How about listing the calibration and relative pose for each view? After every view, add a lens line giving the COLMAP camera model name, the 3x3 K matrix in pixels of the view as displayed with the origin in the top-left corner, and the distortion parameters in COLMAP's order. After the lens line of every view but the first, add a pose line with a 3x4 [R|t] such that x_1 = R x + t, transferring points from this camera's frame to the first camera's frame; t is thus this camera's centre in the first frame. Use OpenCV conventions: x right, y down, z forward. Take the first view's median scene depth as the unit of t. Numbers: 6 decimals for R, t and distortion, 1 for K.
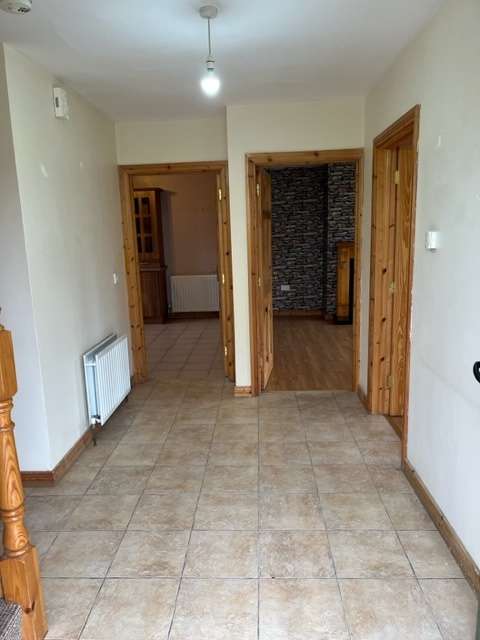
lens RADIAL K [[484.9, 0, 240.6], [0, 484.9, 321.4], [0, 0, 1]] dist [0.025599, 0.005567]
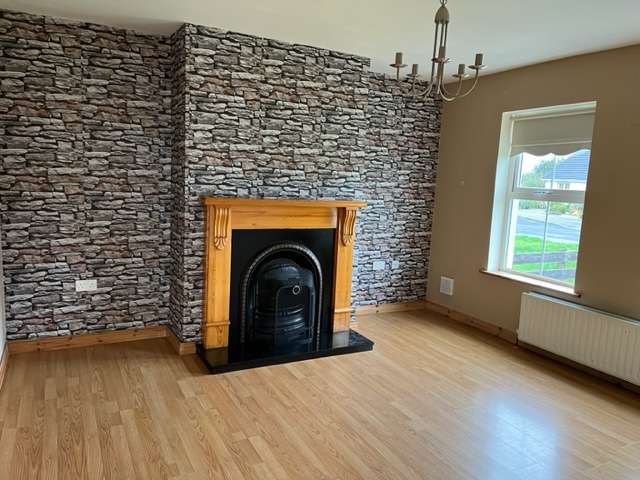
lens RADIAL K [[484.9, 0, 320.6], [0, 484.9, 238.7], [0, 0, 1]] dist [0.025599, 0.005567]
pose [[0.862415, 0.003441, 0.506190, 0.052736], [0.023465, 0.998630, -0.046767, -0.092322], [-0.505657, 0.052210, 0.861153, 0.518216]]
